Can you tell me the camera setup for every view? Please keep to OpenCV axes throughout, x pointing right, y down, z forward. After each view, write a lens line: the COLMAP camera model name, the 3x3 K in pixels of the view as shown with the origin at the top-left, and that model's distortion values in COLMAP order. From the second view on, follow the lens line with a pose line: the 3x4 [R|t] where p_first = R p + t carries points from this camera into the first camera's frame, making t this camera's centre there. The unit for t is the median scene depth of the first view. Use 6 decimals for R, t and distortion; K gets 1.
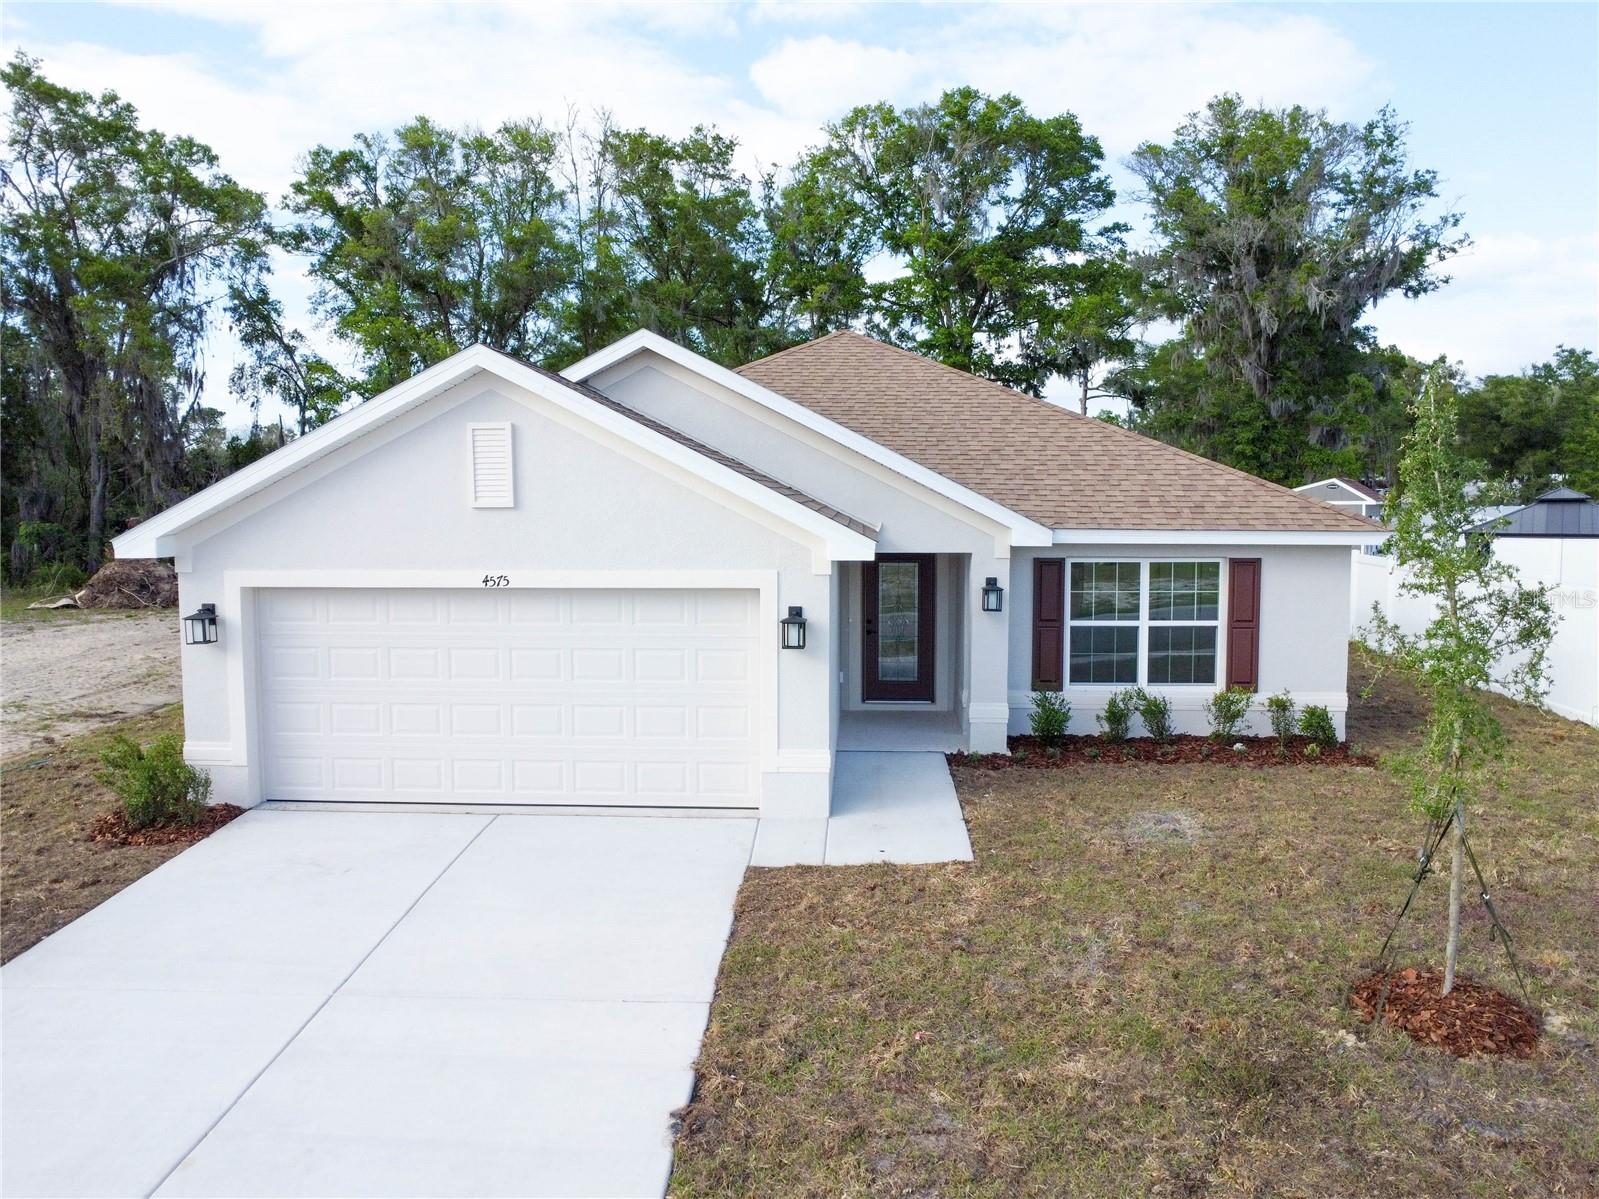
lens RADIAL K [[1170.8, 0, 799.5], [0, 1170.8, 599.5], [0, 0, 1]] dist [-0.069903, 0.072648]
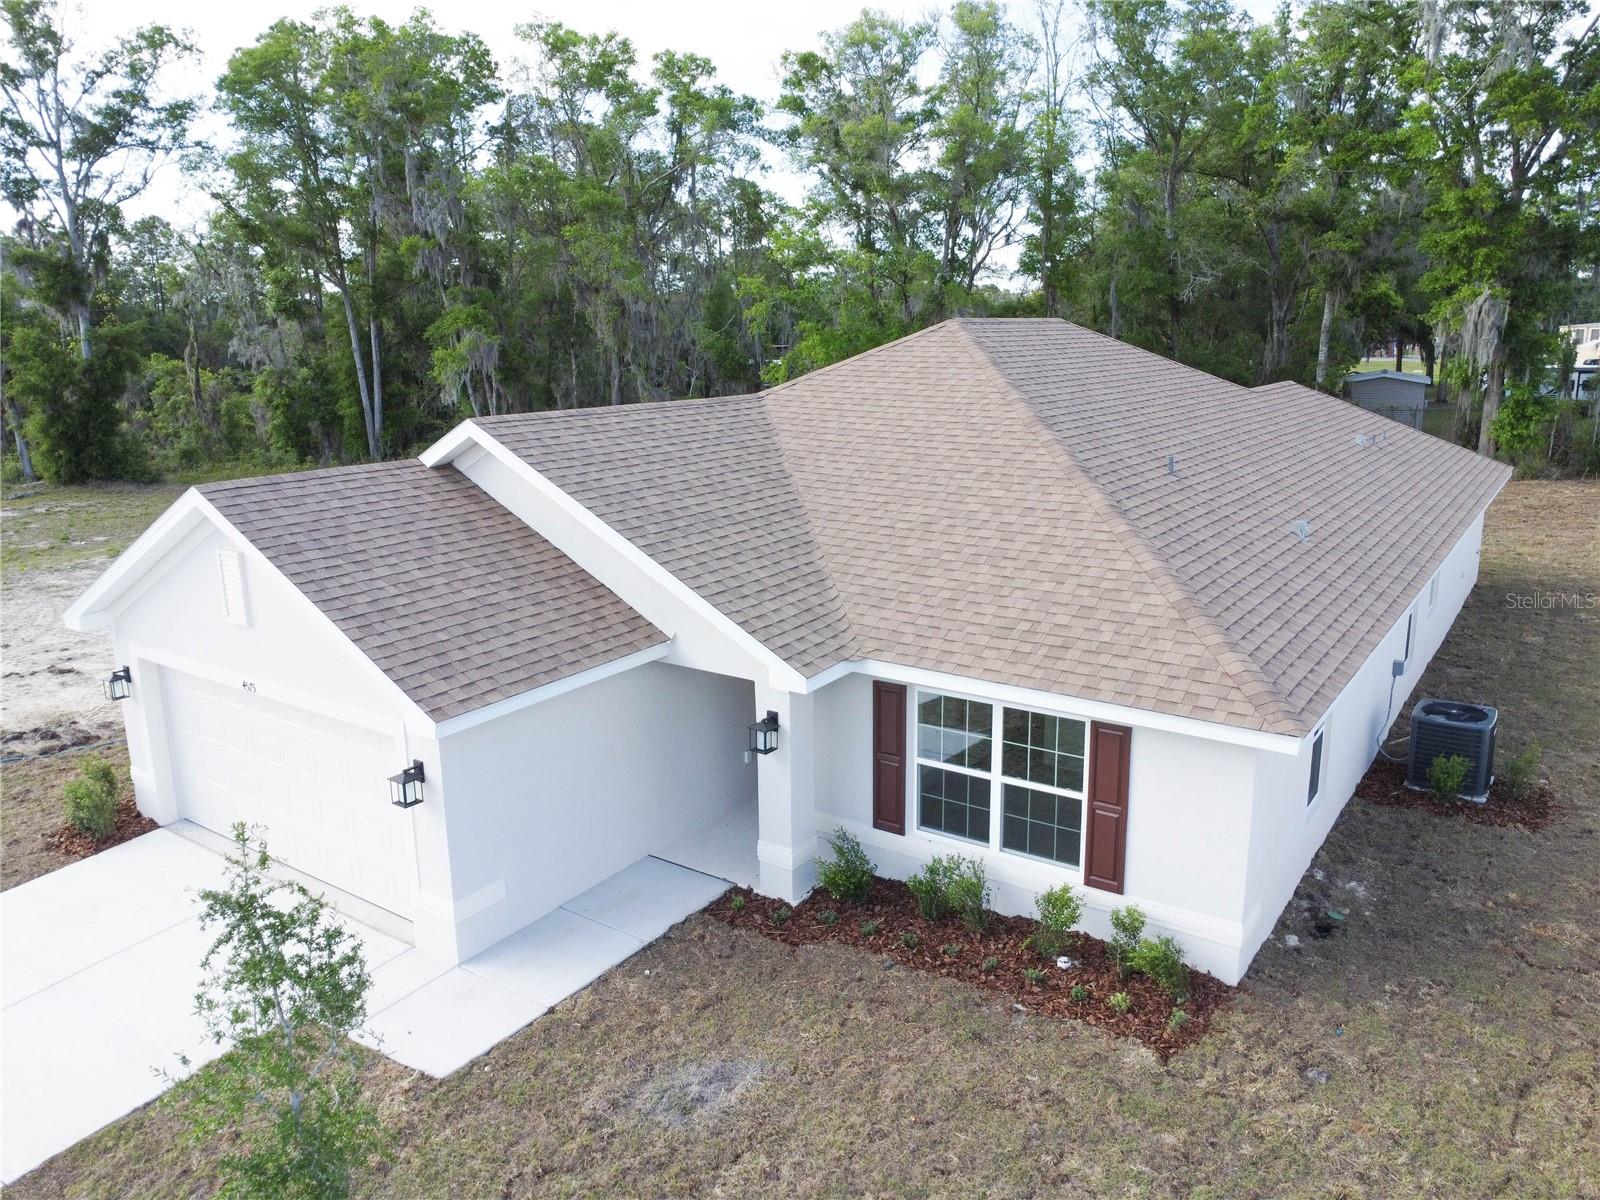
lens RADIAL K [[1171.5, 0, 800.0], [0, 1171.5, 600.0], [0, 0, 1]] dist [-0.069903, 0.072648]
pose [[0.858342, 0.100908, -0.503057, 0.575843], [-0.029191, 0.988485, 0.148474, -0.216753], [0.512247, -0.112757, 0.851404, 0.258427]]
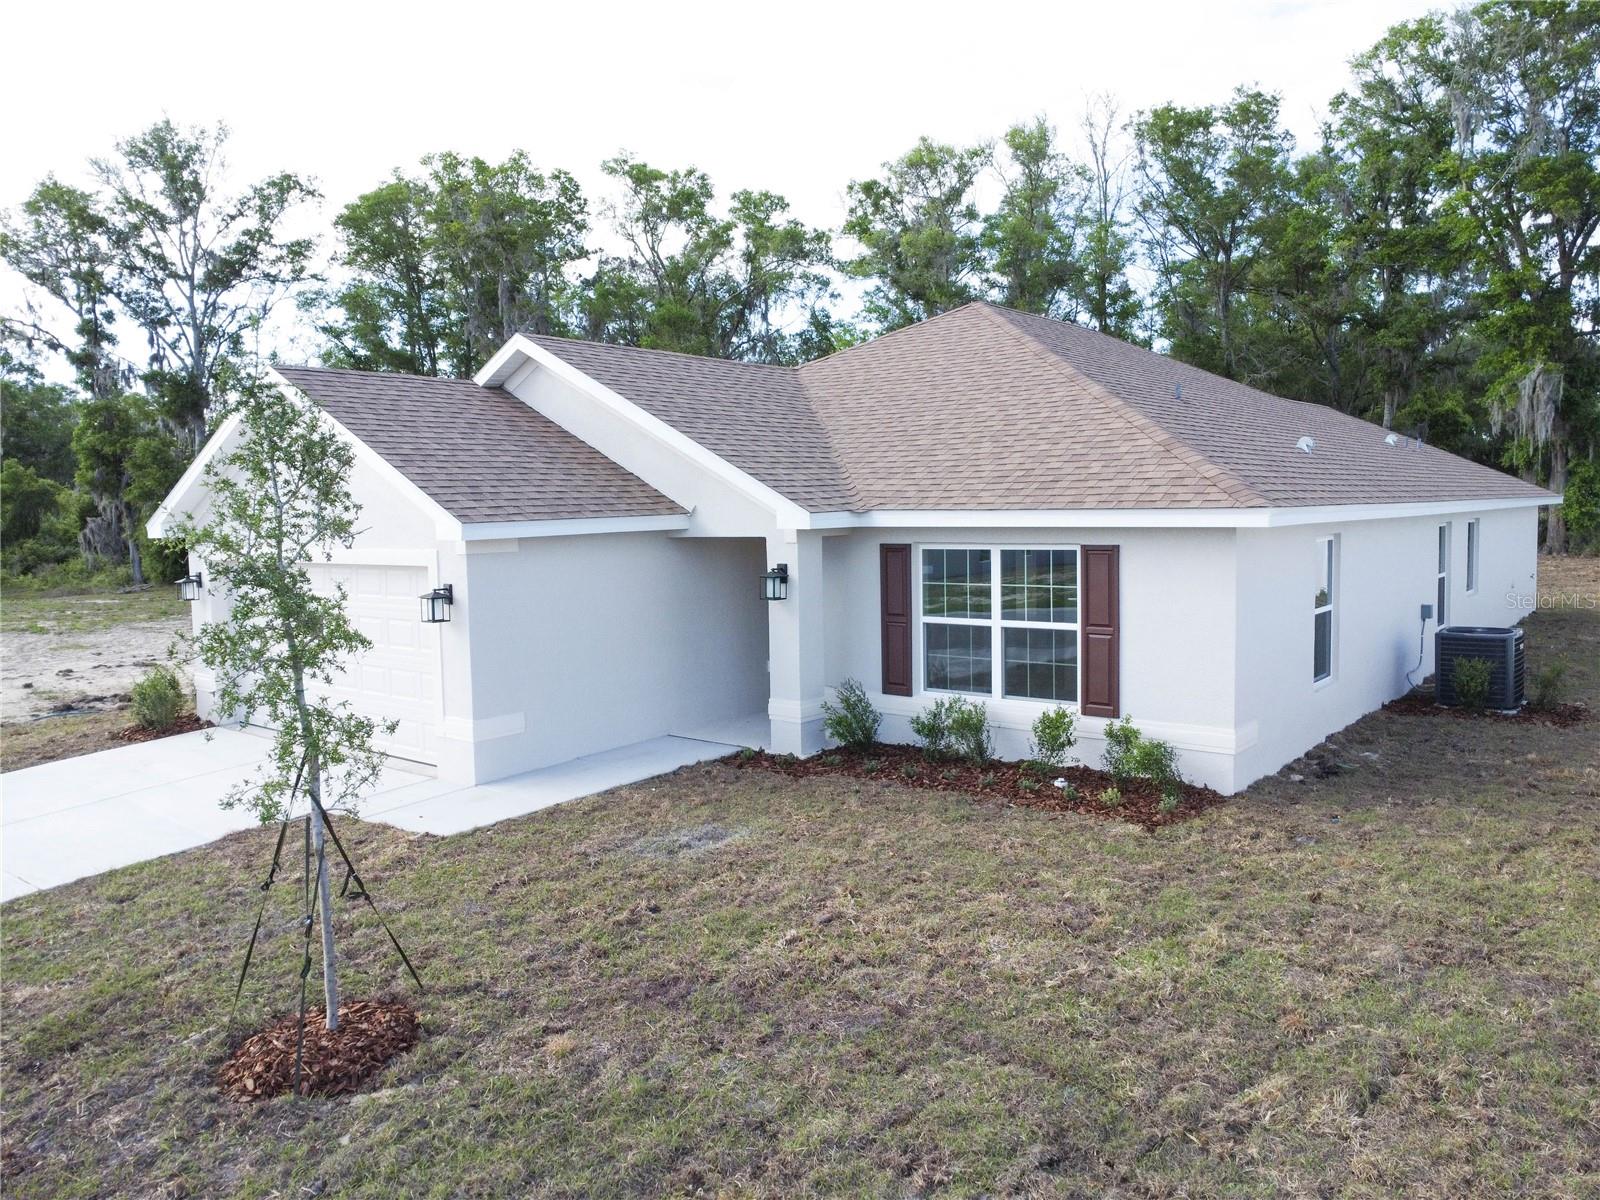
lens RADIAL K [[1164.6, 0, 800.0], [0, 1164.6, 600.0], [0, 0, 1]] dist [-0.037552, 0.028592]
pose [[0.820971, 0.029523, -0.570207, 0.657808], [-0.030681, 0.999501, 0.007577, 0.002264], [0.570146, 0.011274, 0.821466, 0.237068]]
